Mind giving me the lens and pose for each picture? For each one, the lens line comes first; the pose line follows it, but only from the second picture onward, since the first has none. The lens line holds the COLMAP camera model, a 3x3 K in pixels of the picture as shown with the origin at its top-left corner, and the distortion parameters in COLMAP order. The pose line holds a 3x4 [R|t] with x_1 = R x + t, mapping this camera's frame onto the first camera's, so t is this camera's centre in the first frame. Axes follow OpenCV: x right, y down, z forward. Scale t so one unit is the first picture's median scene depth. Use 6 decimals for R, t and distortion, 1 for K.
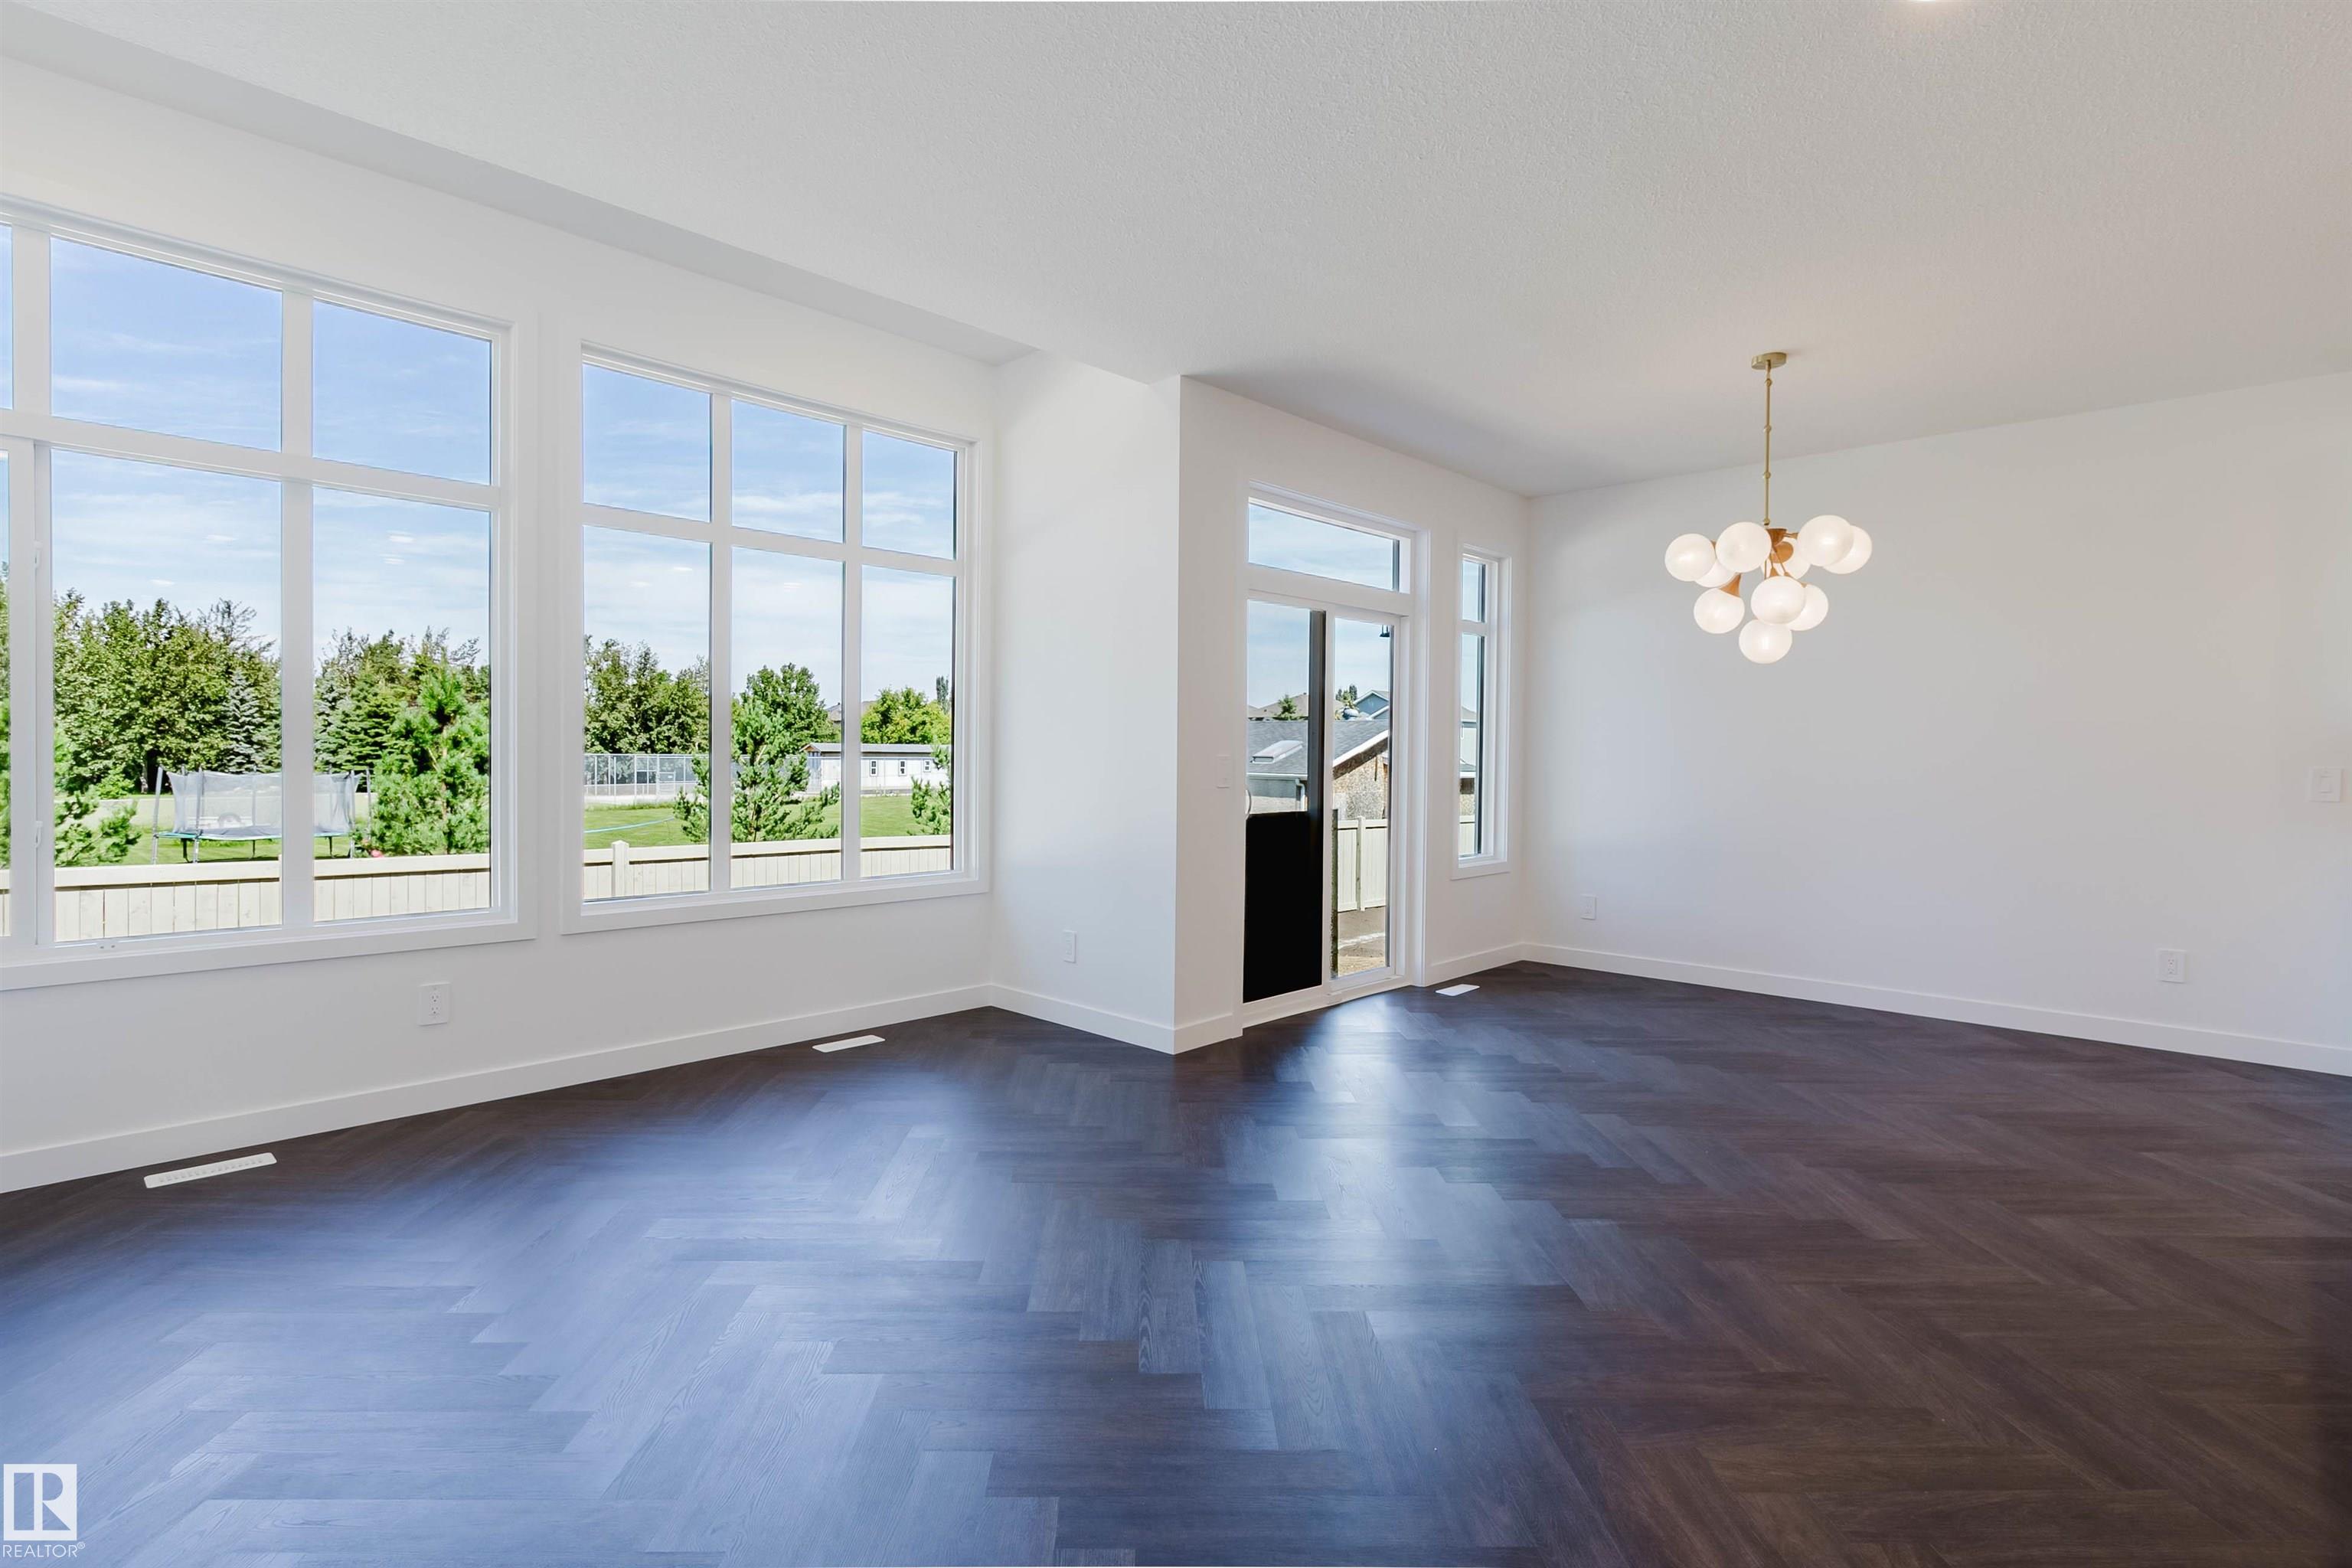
lens RADIAL K [[1161.9, 0, 1175.0], [0, 1161.9, 775.9], [0, 0, 1]] dist [0.005707, 0.000079]
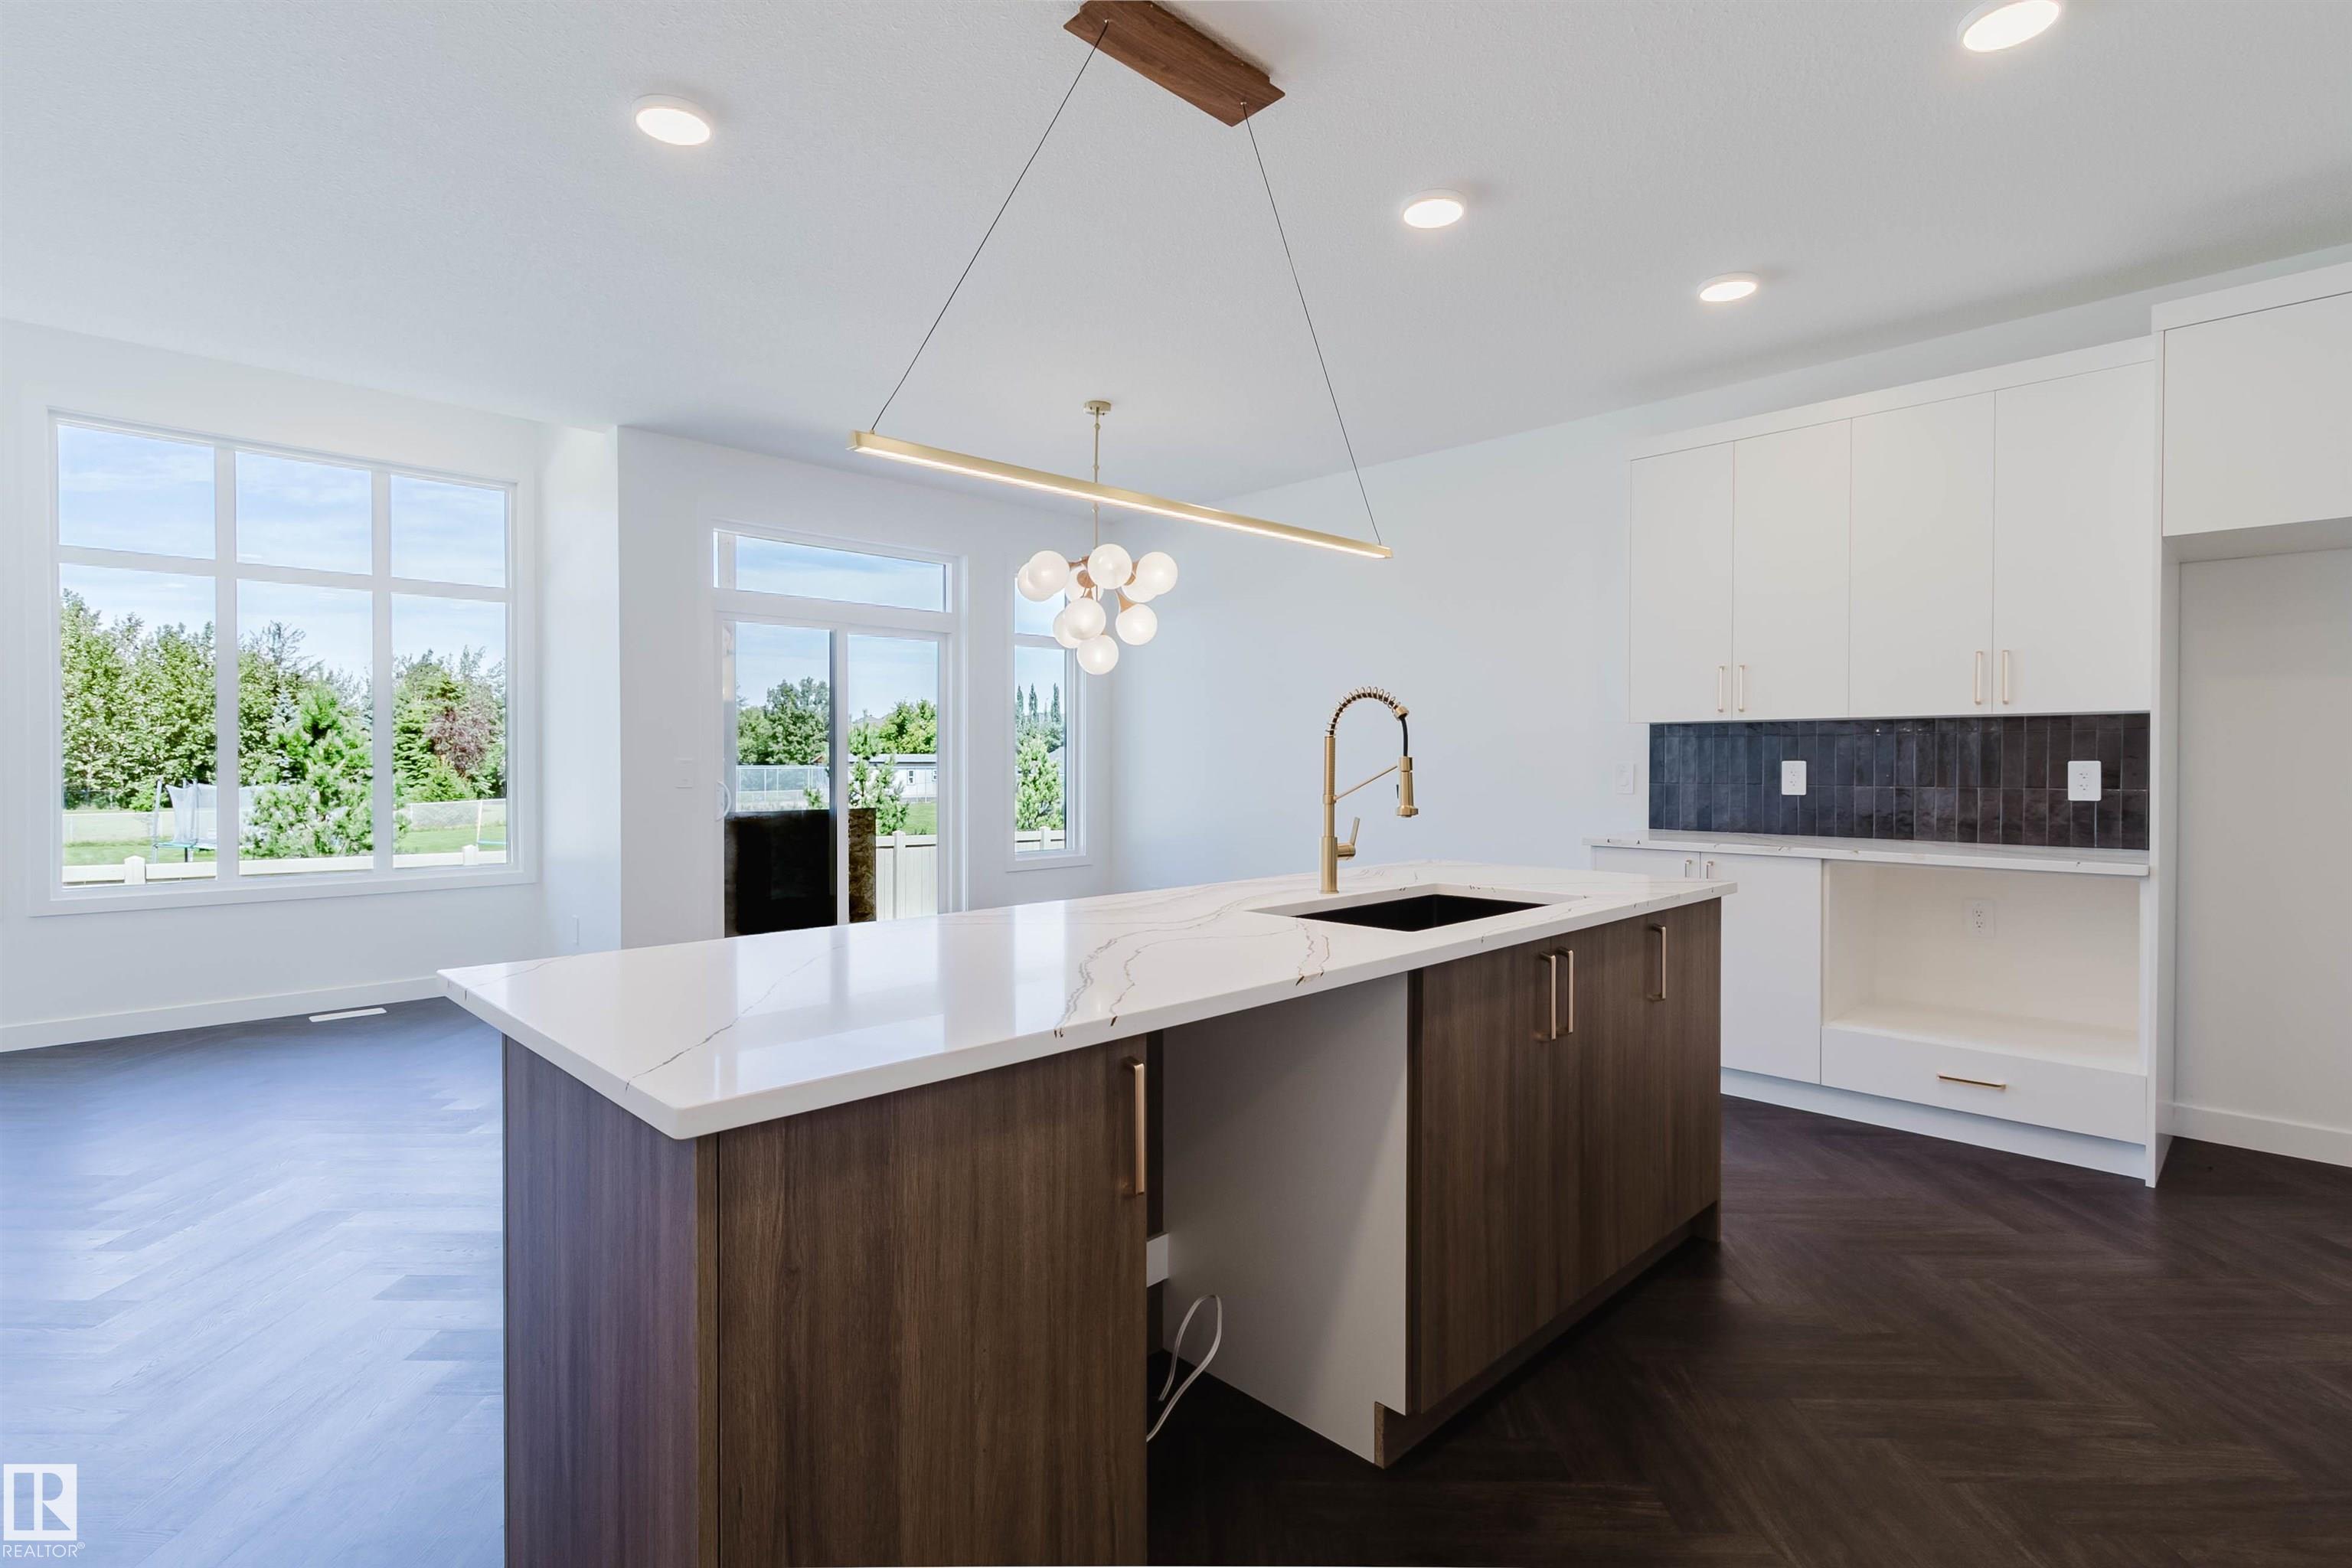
lens RADIAL K [[1128.6, 0, 1157.3], [0, 1128.6, 779.3], [0, 0, 1]] dist [0.011751, 0.001022]
pose [[0.999508, -0.006807, -0.030615, 0.184043], [0.006694, 0.999970, -0.003783, 0.003006], [0.030640, 0.003576, 0.999524, -0.030245]]
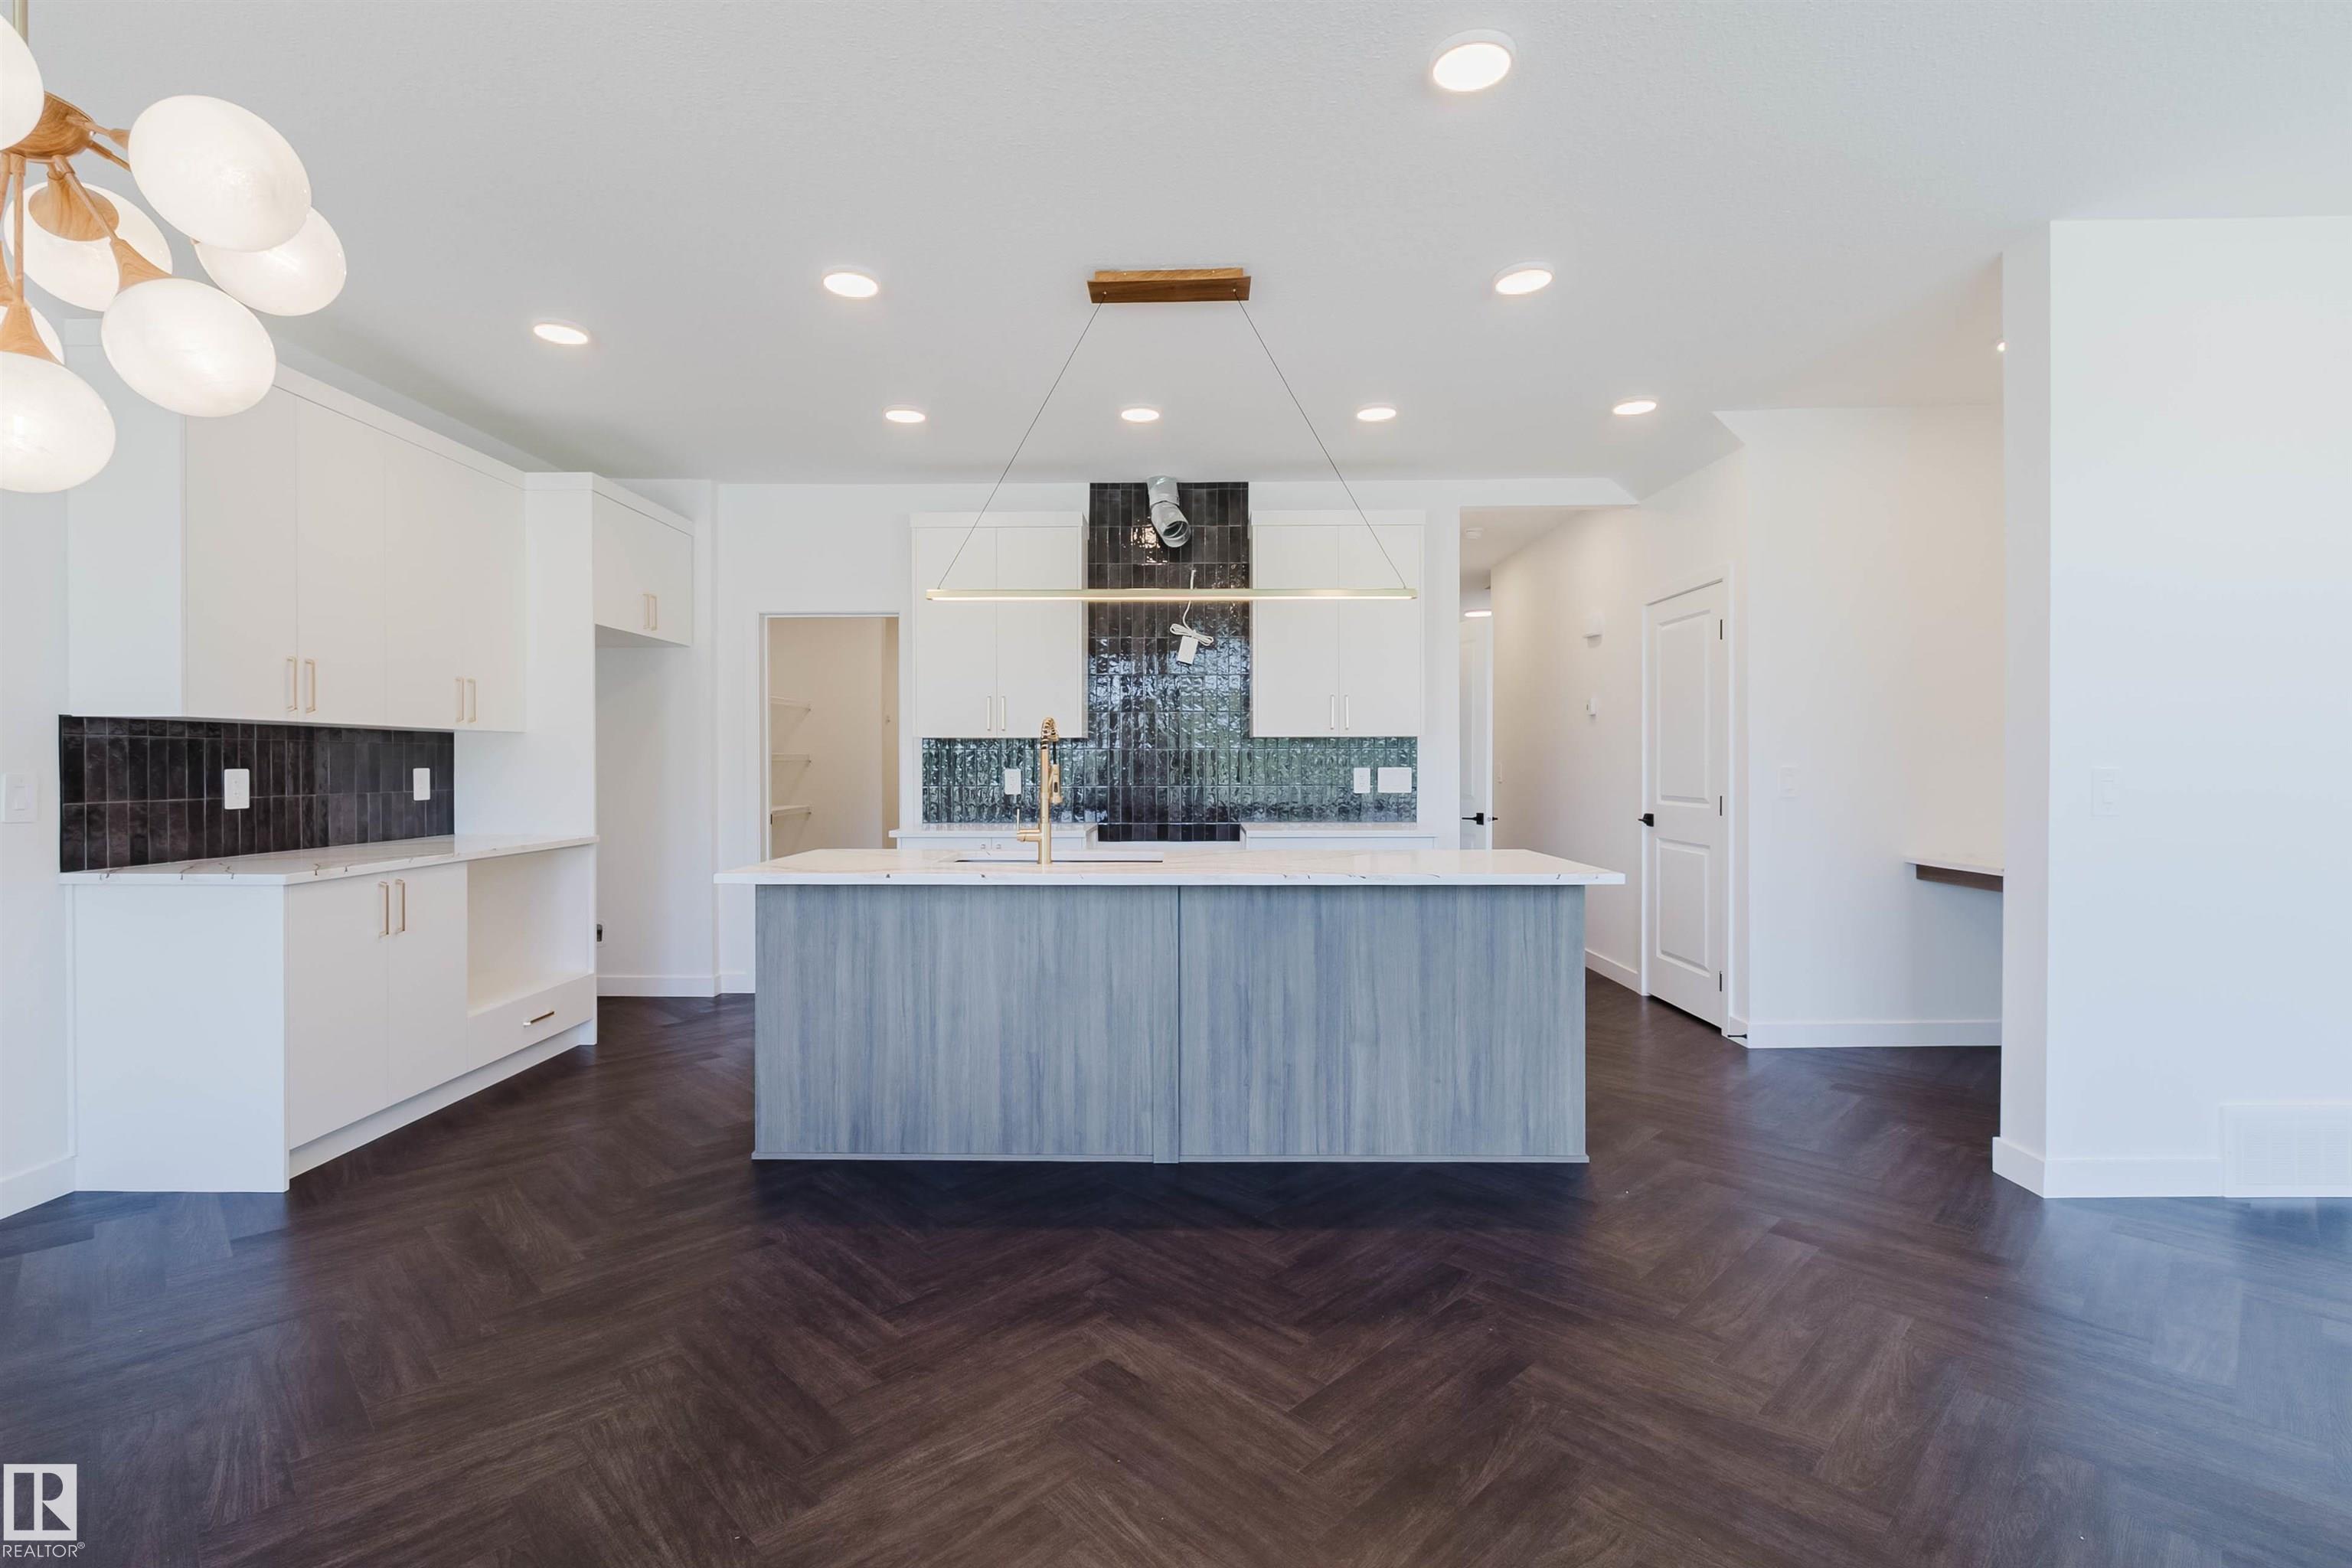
lens RADIAL K [[1077.8, 0, 1171.5], [0, 1077.8, 772.7], [0, 0, 1]] dist [-0.000269, 0.000992]
pose [[-0.690831, -0.012704, 0.722905, 0.014630], [0.010897, 0.999549, 0.027979, -0.005906], [-0.722934, 0.027206, -0.690381, 0.300674]]
